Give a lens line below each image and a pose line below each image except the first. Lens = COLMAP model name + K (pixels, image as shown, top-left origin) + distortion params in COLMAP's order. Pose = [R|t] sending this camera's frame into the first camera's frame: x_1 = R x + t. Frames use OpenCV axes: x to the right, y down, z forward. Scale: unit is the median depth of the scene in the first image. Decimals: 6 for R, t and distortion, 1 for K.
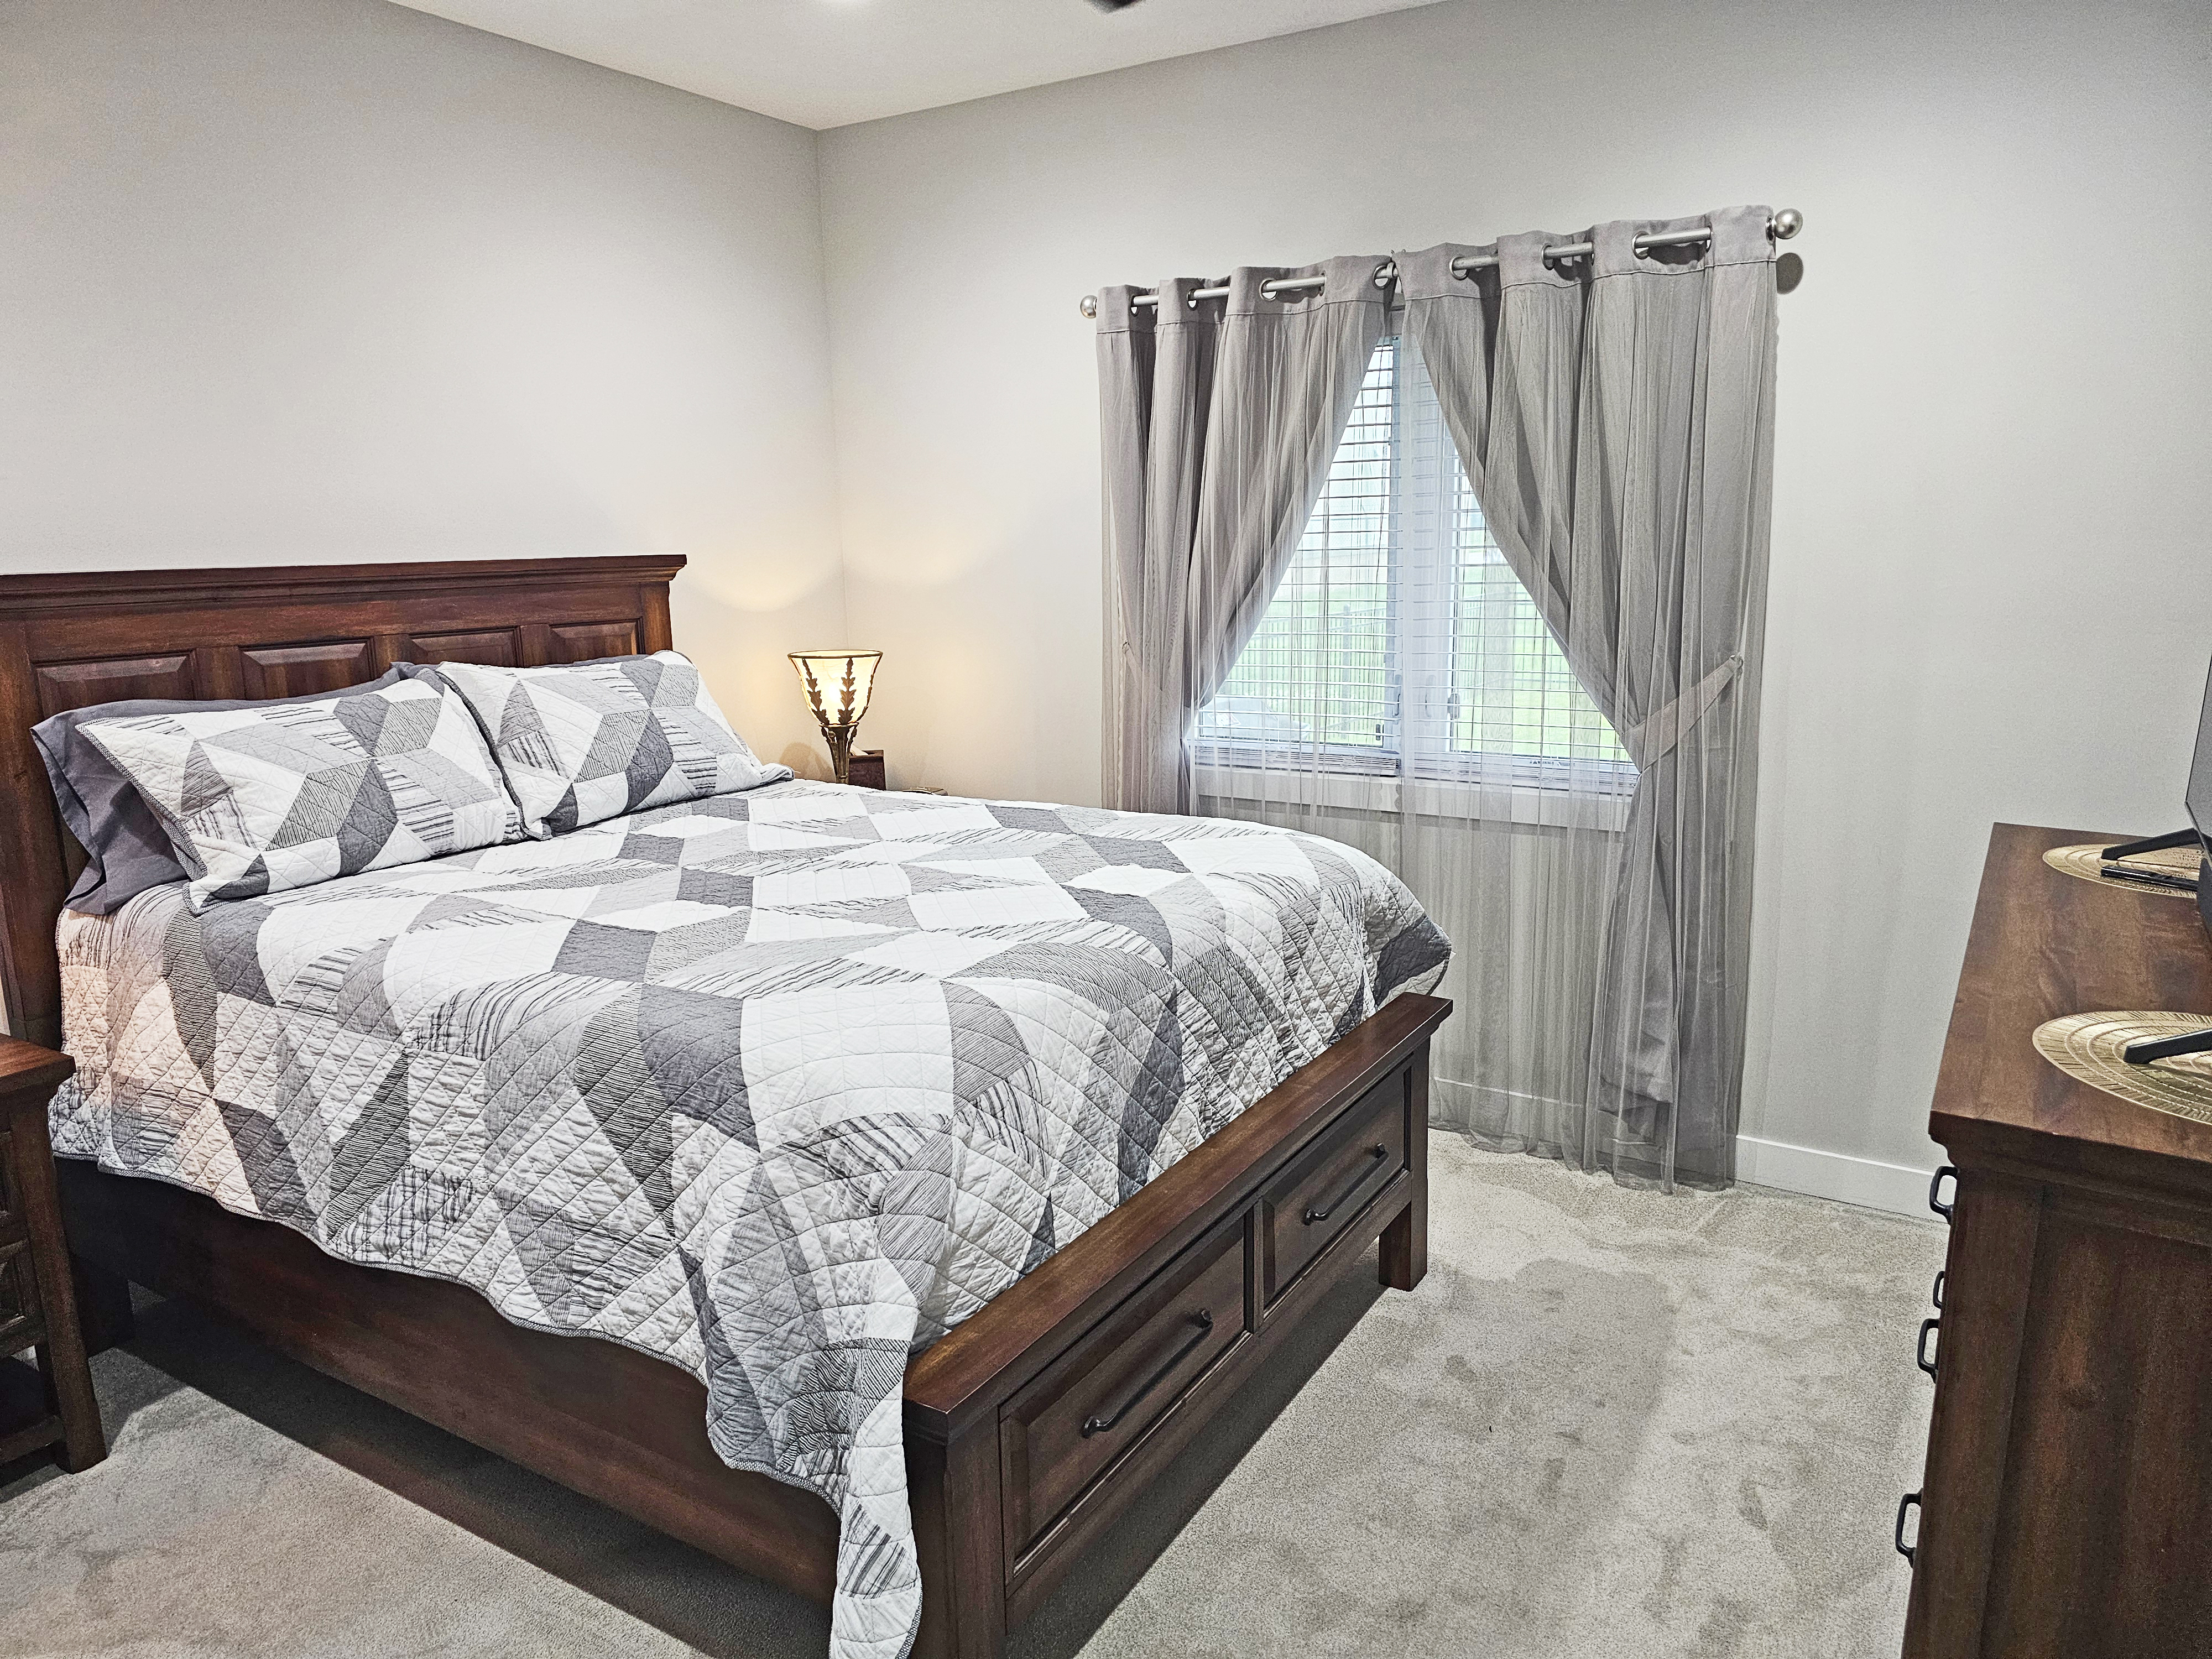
lens RADIAL K [[1483.9, 0, 1114.8], [0, 1483.9, 830.7], [0, 0, 1]] dist [0.063049, -0.053951]
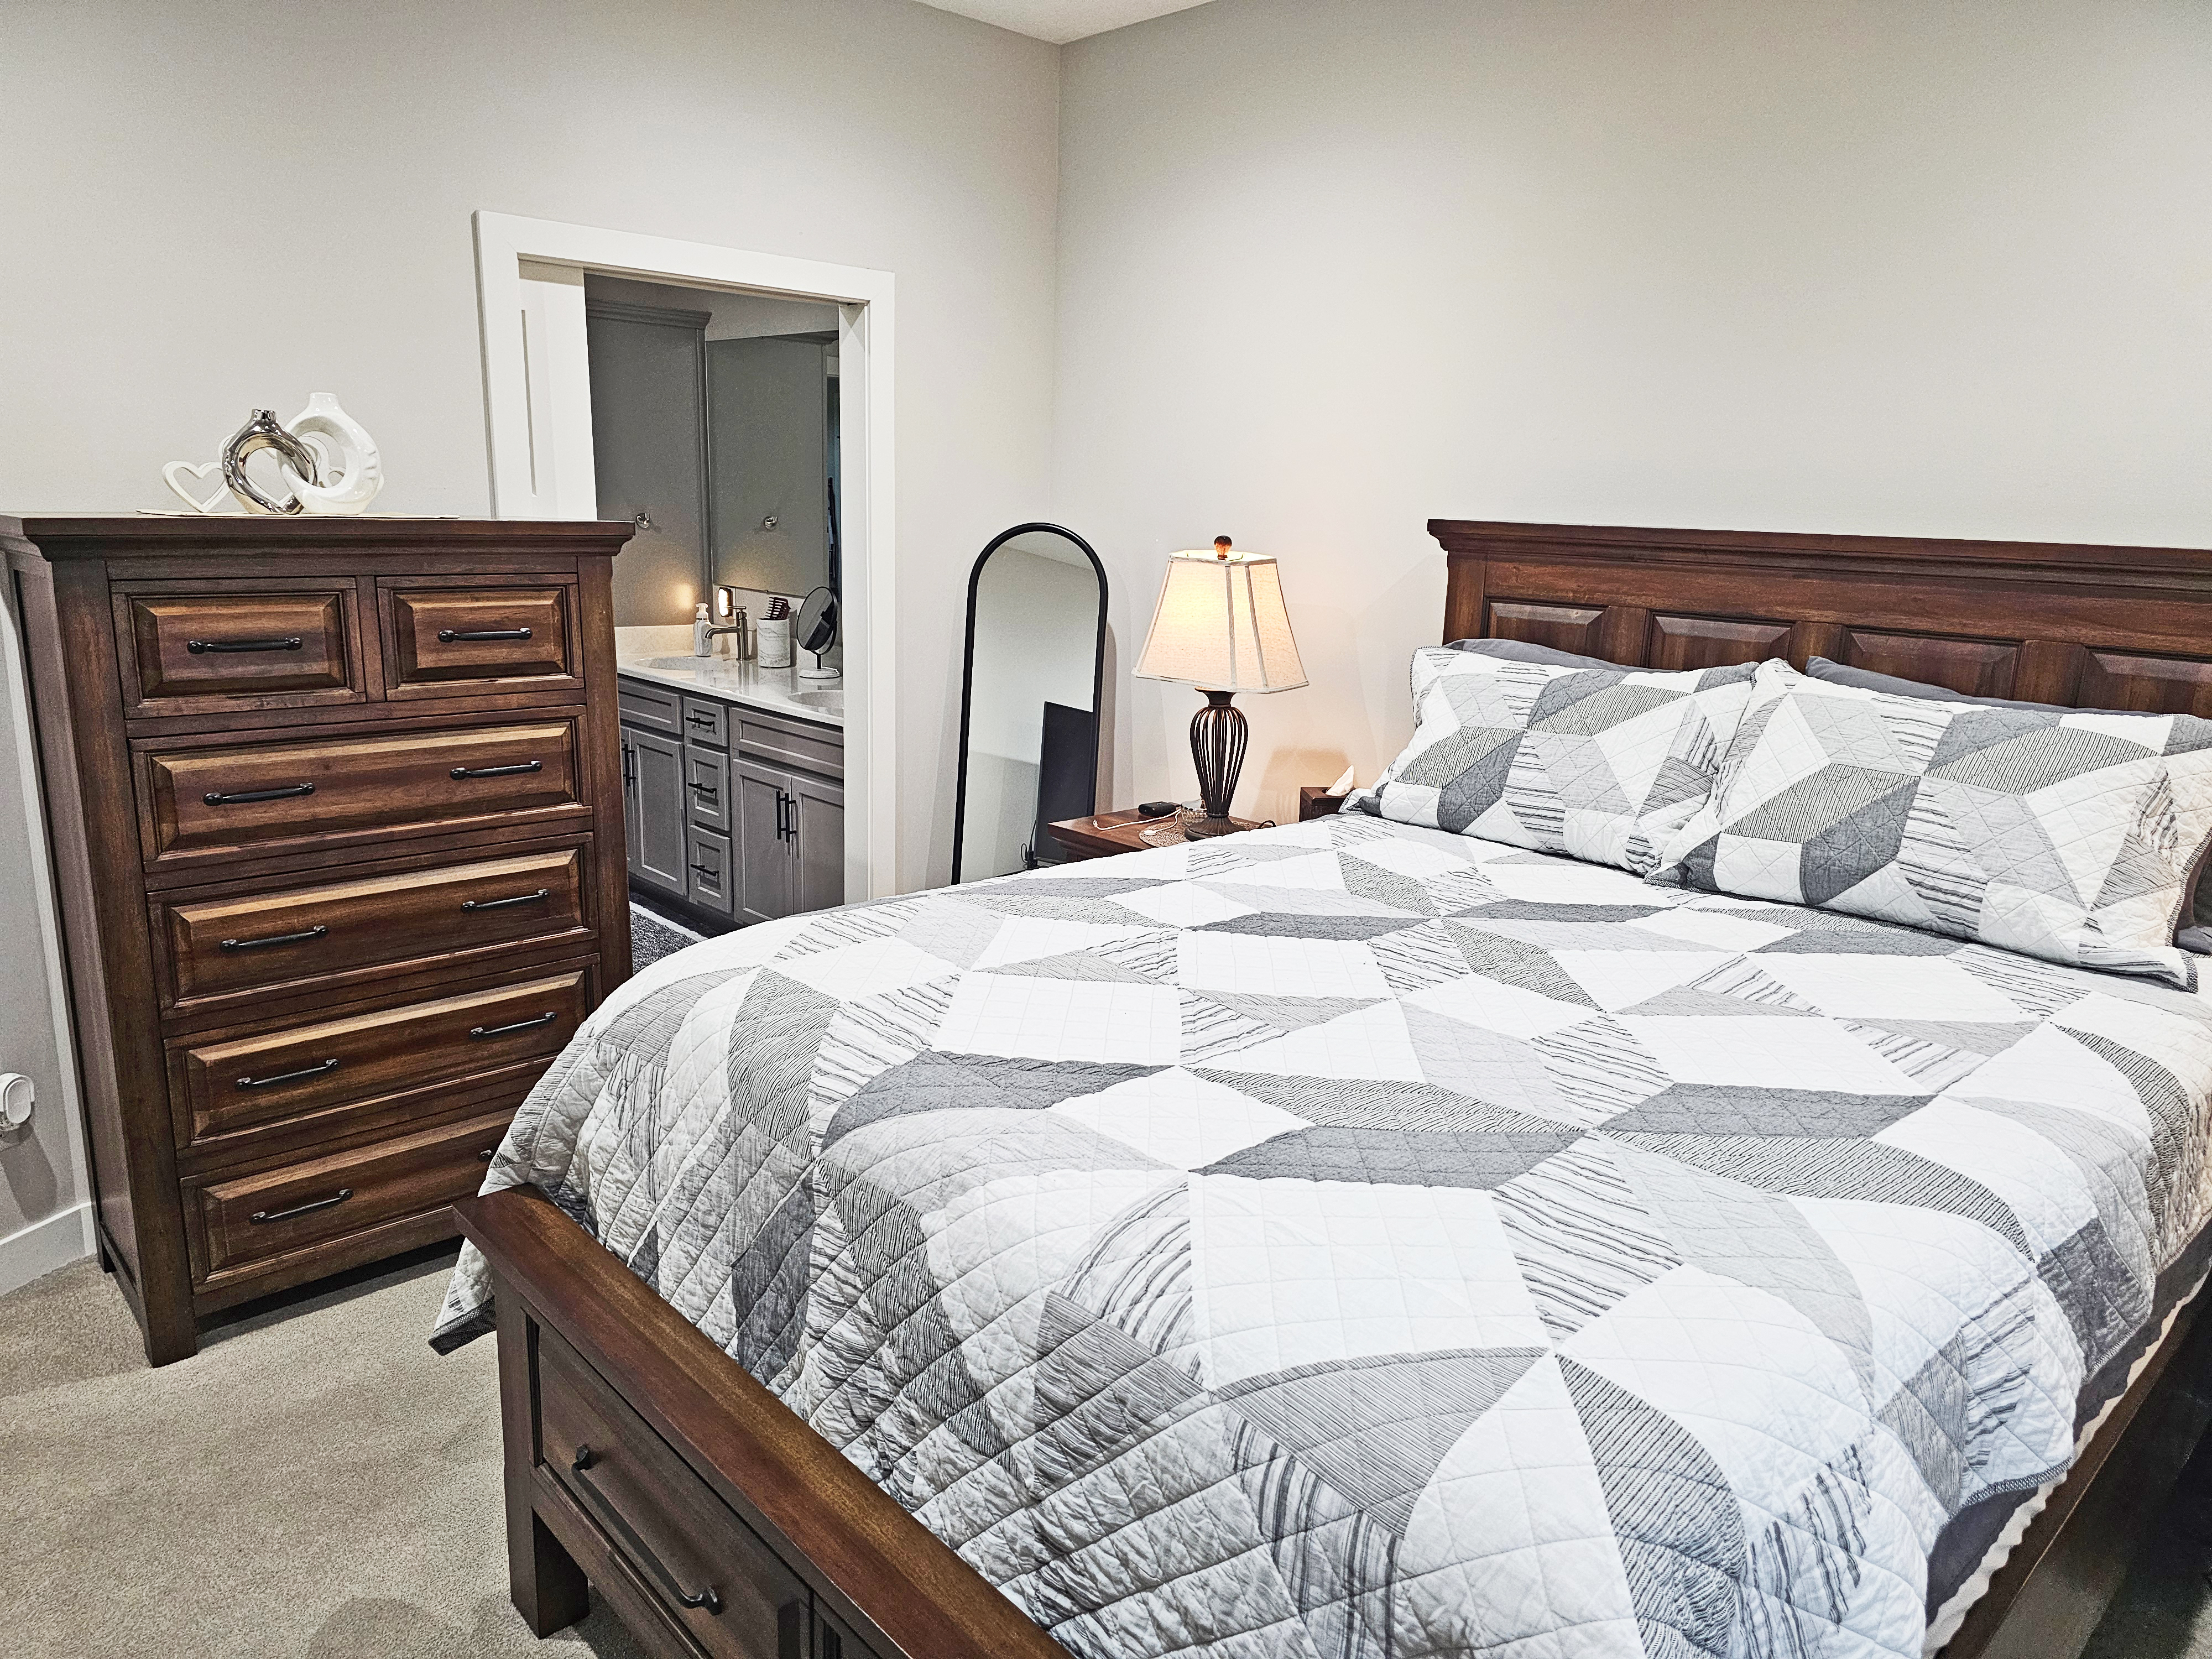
lens RADIAL K [[1483.9, 0, 1118.3], [0, 1483.9, 822.8], [0, 0, 1]] dist [0.063049, -0.053951]
pose [[-0.256182, 0.222096, -0.940768, 0.444768], [-0.222314, 0.933619, 0.280947, -0.190811], [0.940716, 0.281119, -0.189801, 0.910934]]
